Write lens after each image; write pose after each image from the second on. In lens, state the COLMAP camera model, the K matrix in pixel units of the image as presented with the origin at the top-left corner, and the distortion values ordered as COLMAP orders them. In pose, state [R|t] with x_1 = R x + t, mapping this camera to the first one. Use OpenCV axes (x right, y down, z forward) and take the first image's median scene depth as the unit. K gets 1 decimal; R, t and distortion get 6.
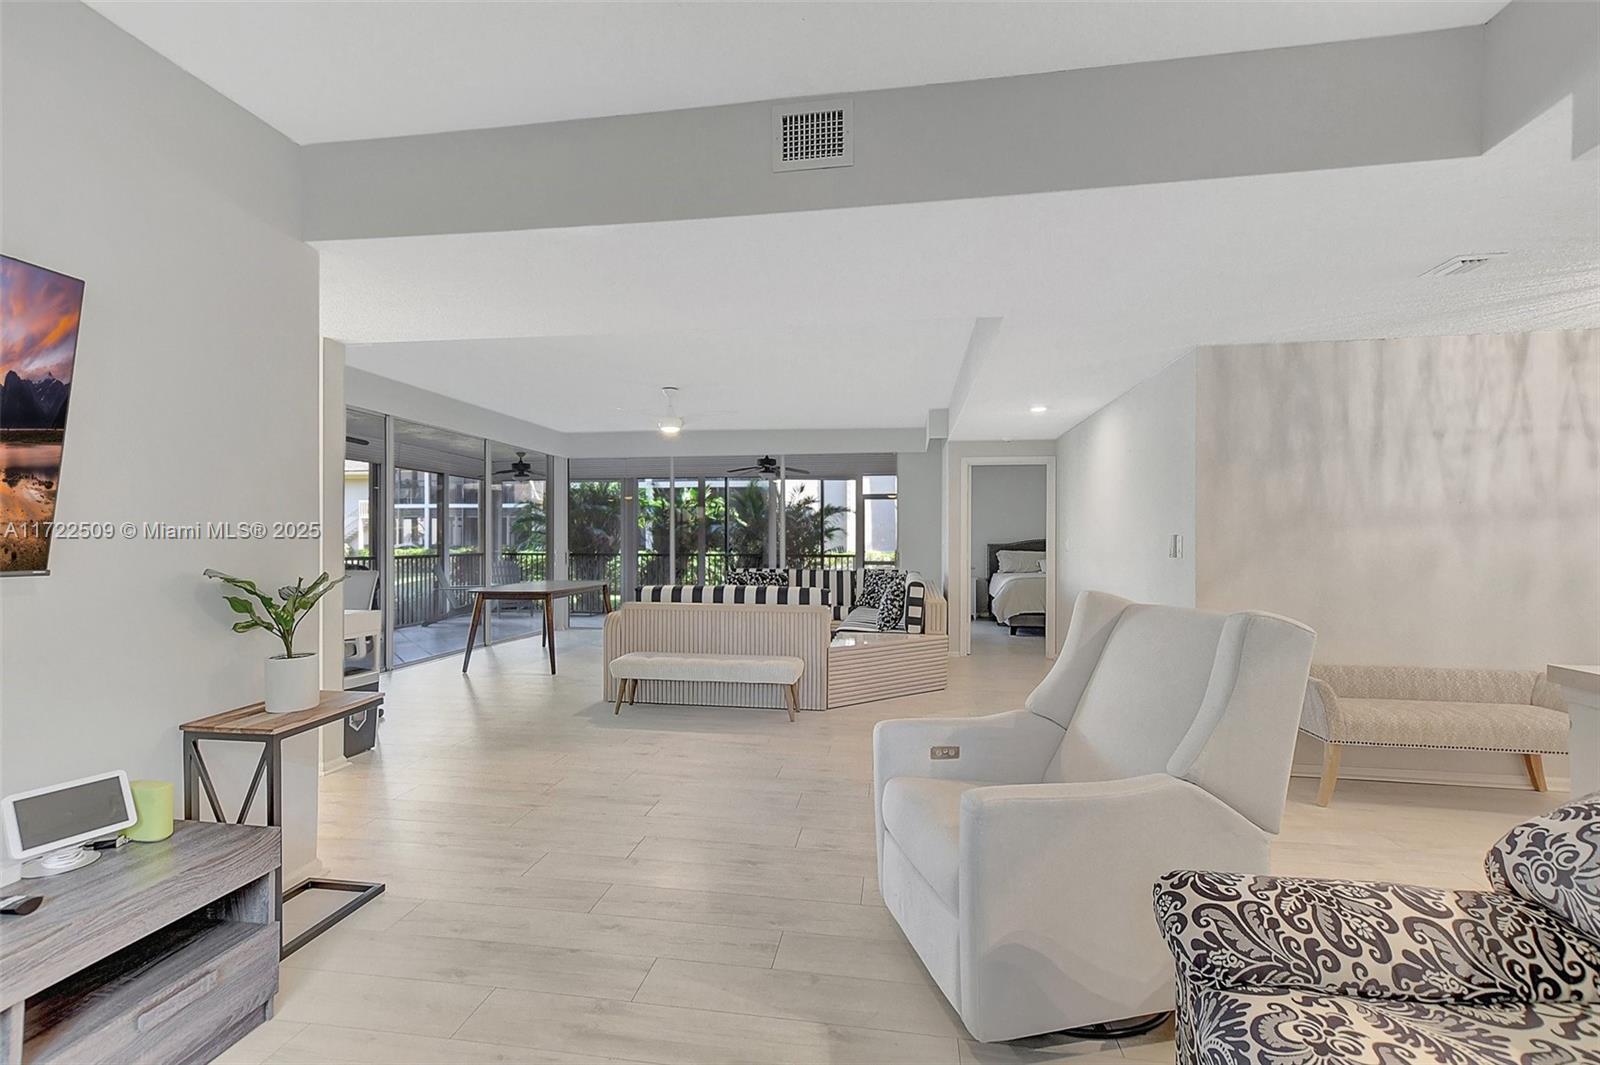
lens RADIAL K [[665.3, 0, 800.0], [0, 665.3, 532.5], [0, 0, 1]] dist [-0.000033, -0.000016]
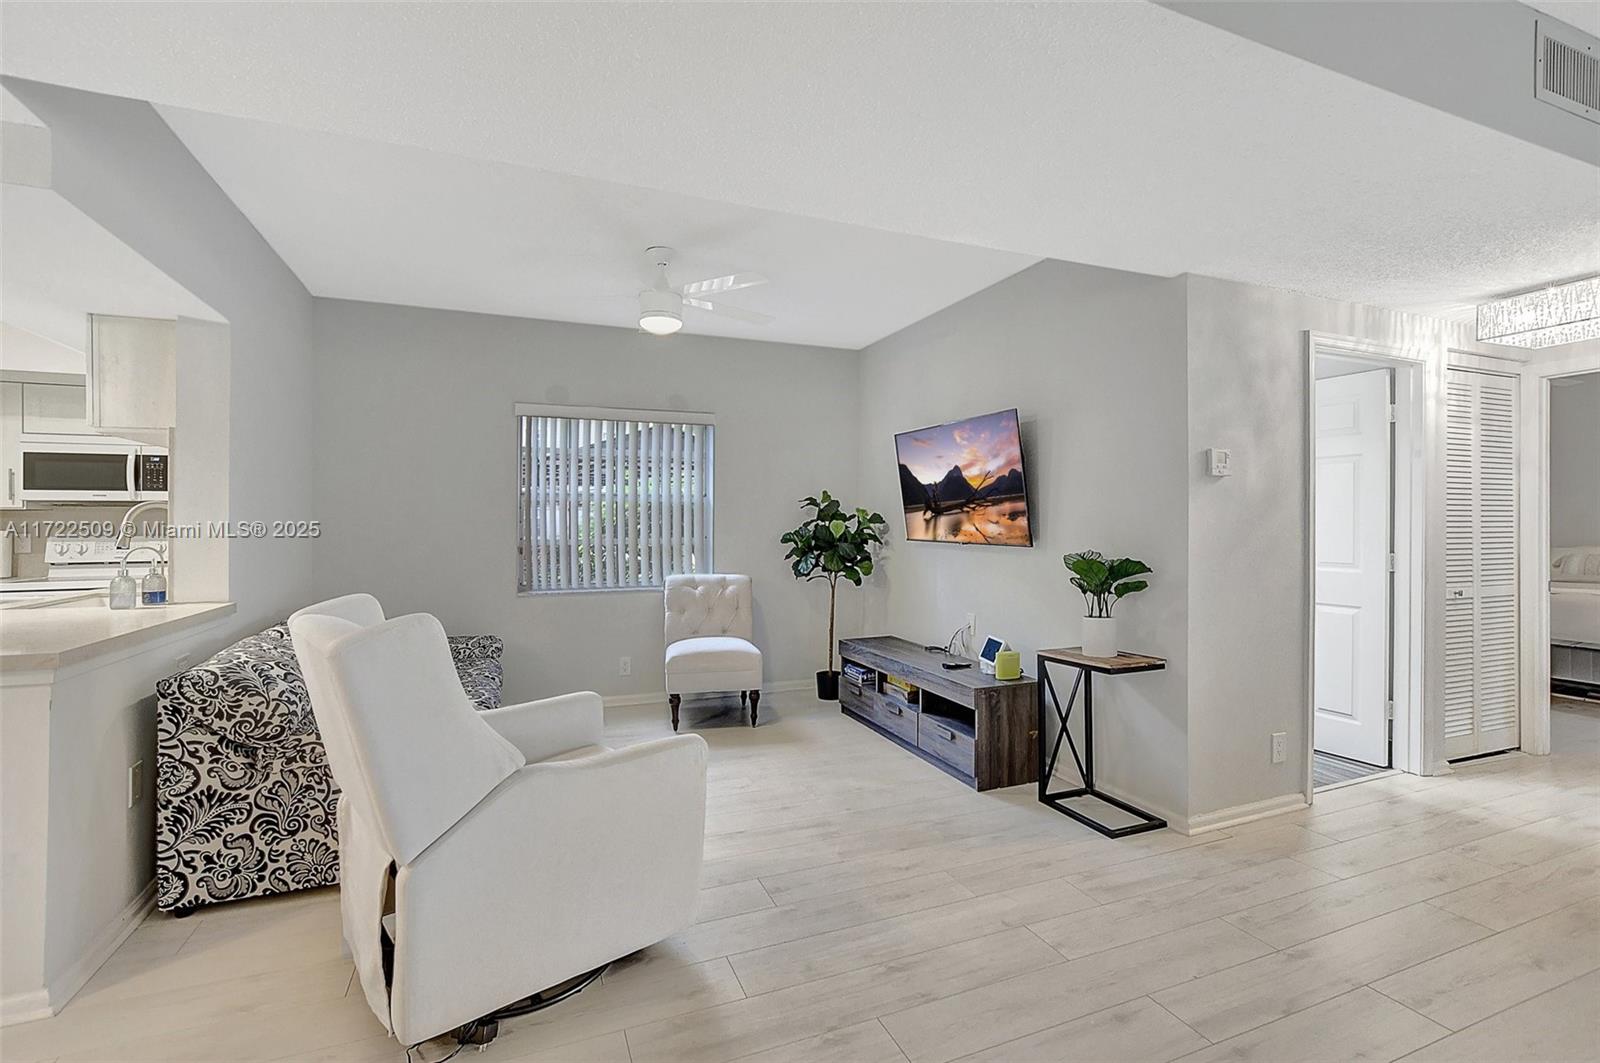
lens RADIAL K [[738.1, 0, 800.0], [0, 738.1, 531.5], [0, 0, 1]] dist [0.016418, -0.000166]
pose [[-0.857934, 0.006845, -0.513714, 0.539286], [0.003327, 0.999964, 0.007769, -0.000170], [0.513749, 0.004956, -0.857926, 2.019744]]
